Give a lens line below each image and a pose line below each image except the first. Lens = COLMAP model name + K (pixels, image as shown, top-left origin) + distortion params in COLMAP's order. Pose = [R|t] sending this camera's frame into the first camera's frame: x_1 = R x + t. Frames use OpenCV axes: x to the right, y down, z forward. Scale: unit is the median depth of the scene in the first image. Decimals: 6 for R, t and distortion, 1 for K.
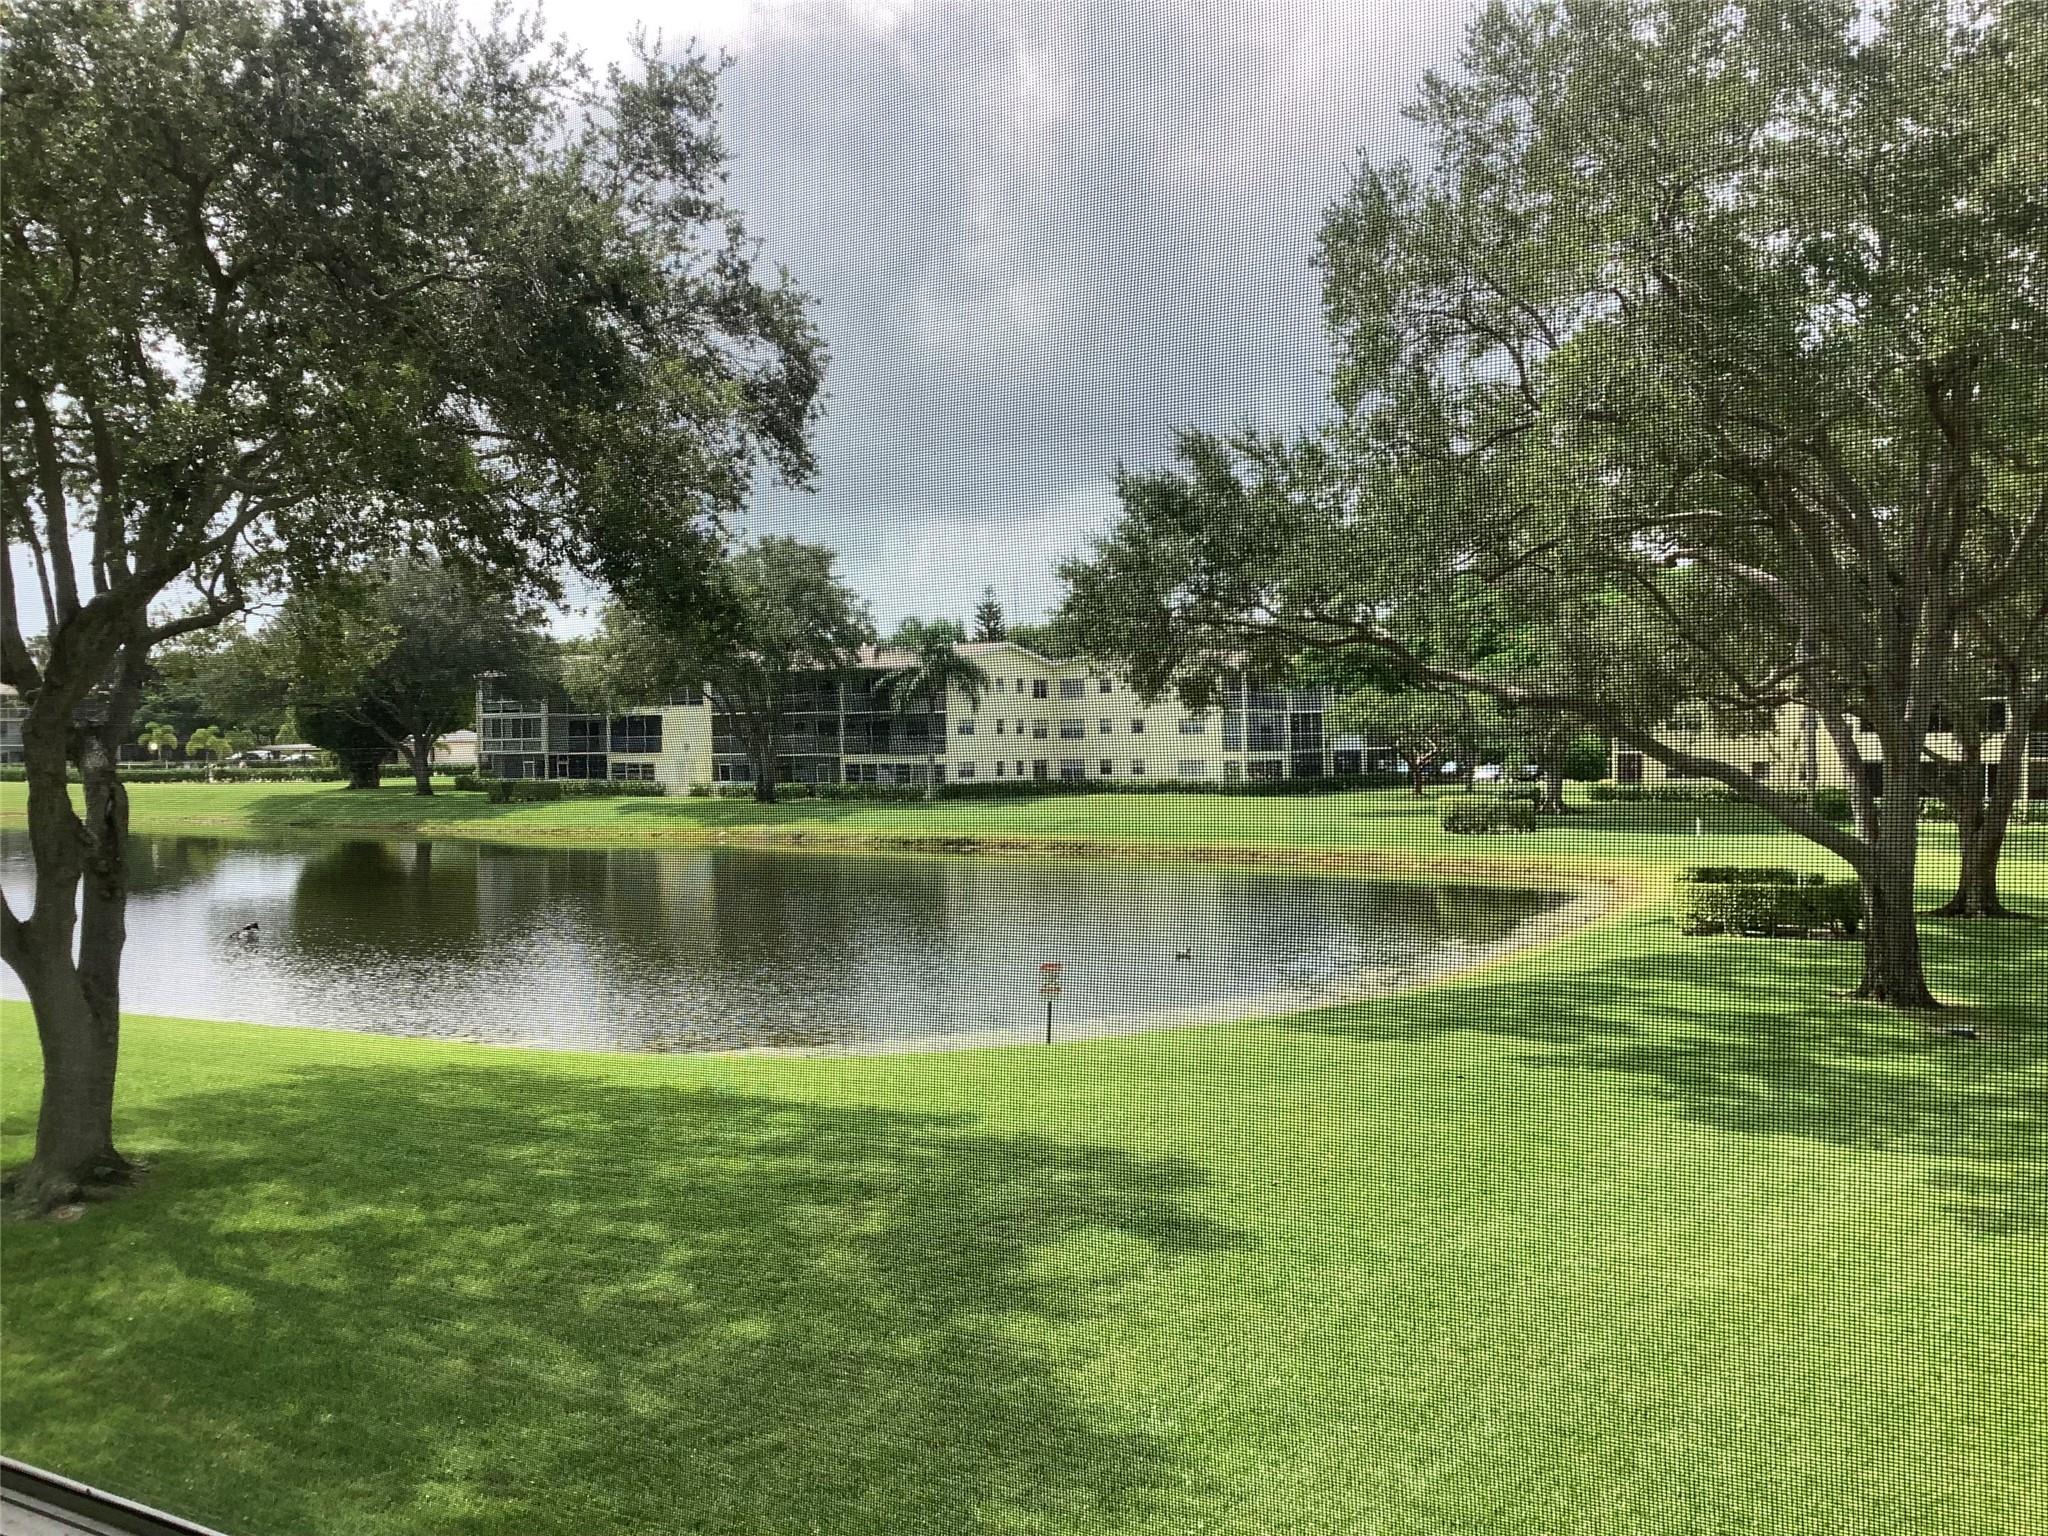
lens RADIAL K [[1843.0, 0, 1045.8], [0, 1843.0, 761.5], [0, 0, 1]] dist [0.091132, -0.161239]
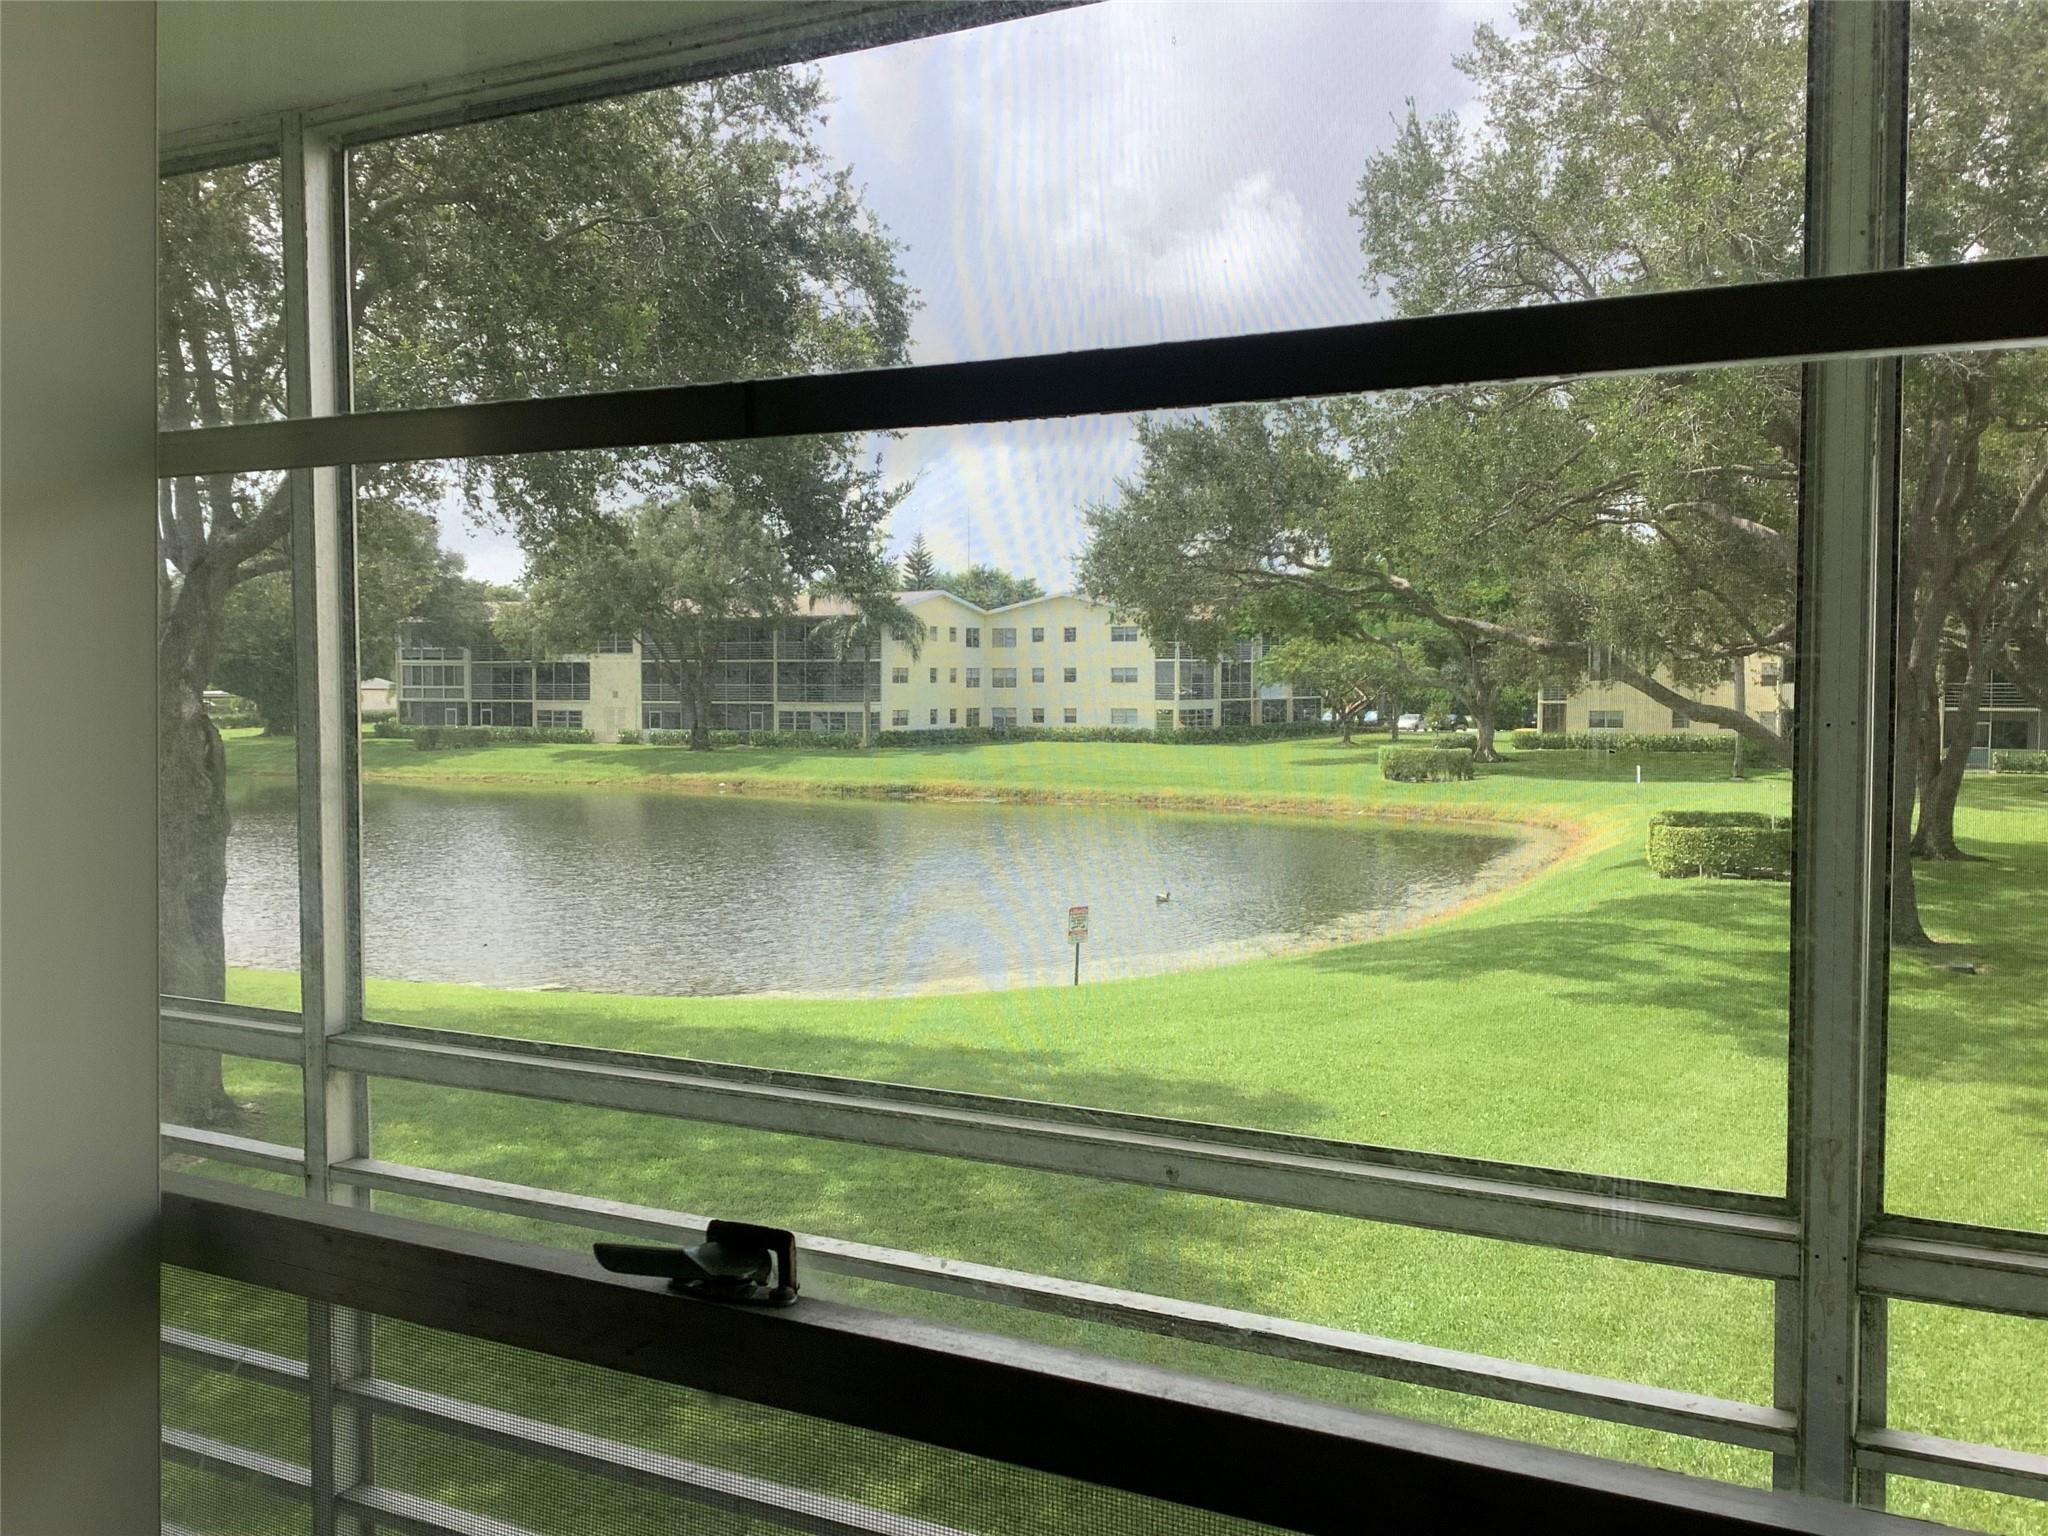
lens RADIAL K [[1843.0, 0, 1026.3], [0, 1843.0, 768.1], [0, 0, 1]] dist [0.091132, -0.161239]
pose [[0.998775, 0.000062, 0.049491, -0.082798], [-0.001605, 0.999514, 0.031139, 0.001602], [-0.049465, -0.031181, 0.998289, -0.010600]]
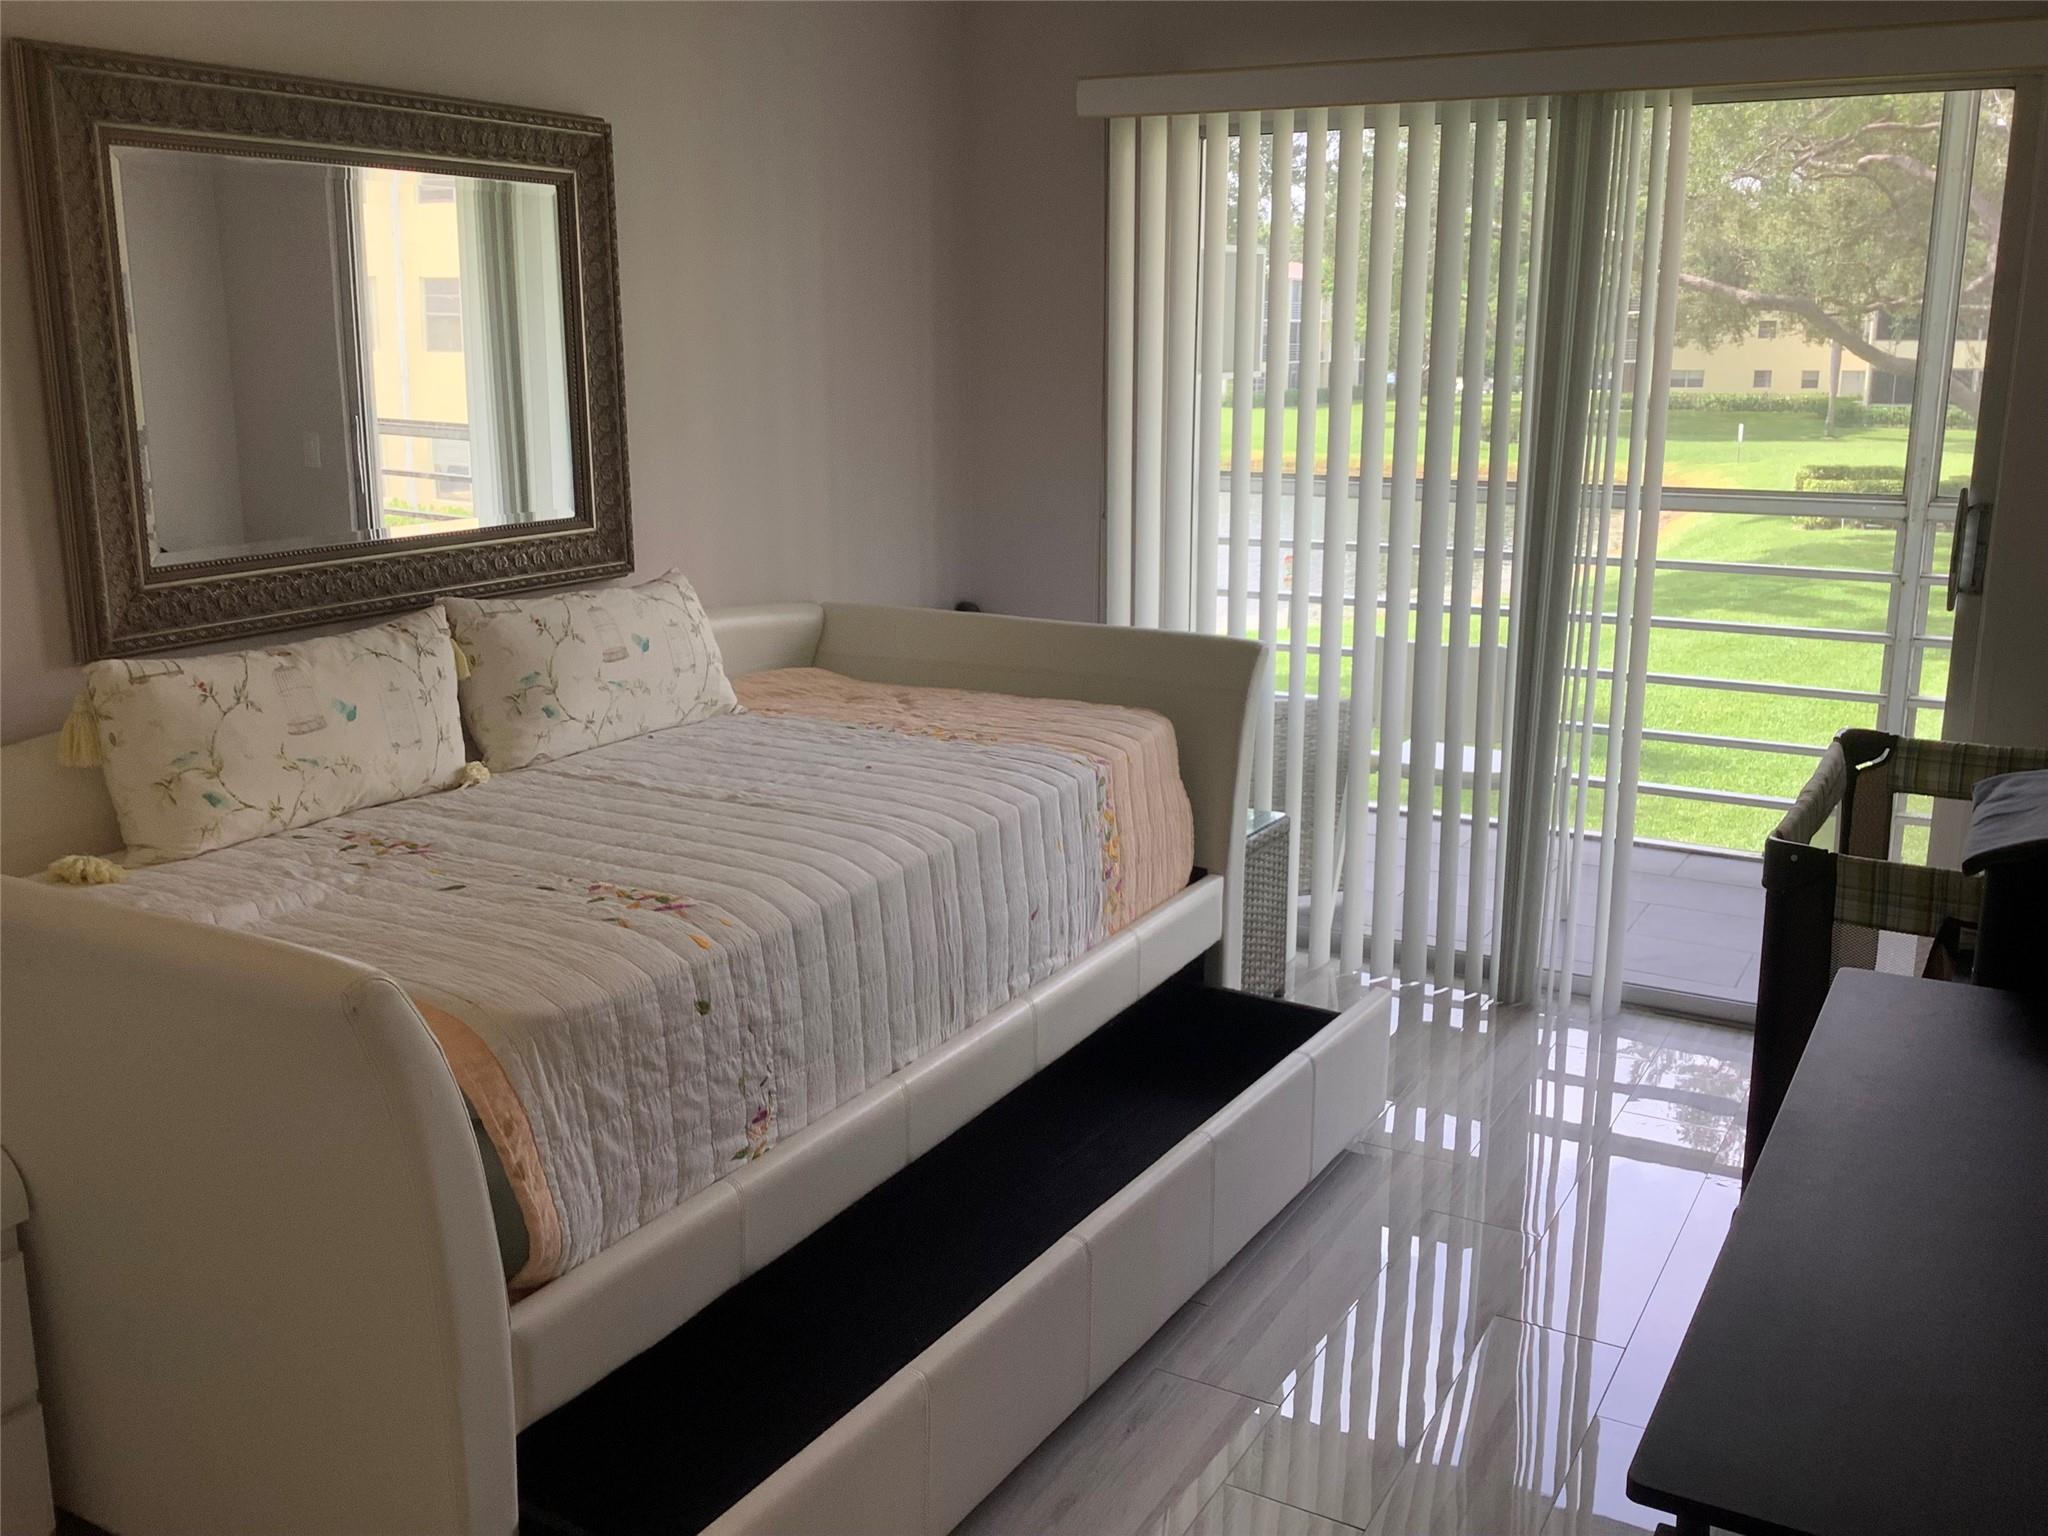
lens RADIAL K [[1843.0, 0, 1015.8], [0, 1843.0, 783.2], [0, 0, 1]] dist [0.091132, -0.161239]
pose [[0.998984, -0.009951, 0.043952, -0.226300], [0.000289, 0.976712, 0.214554, 0.006850], [-0.045063, -0.214323, 0.975723, -0.089972]]
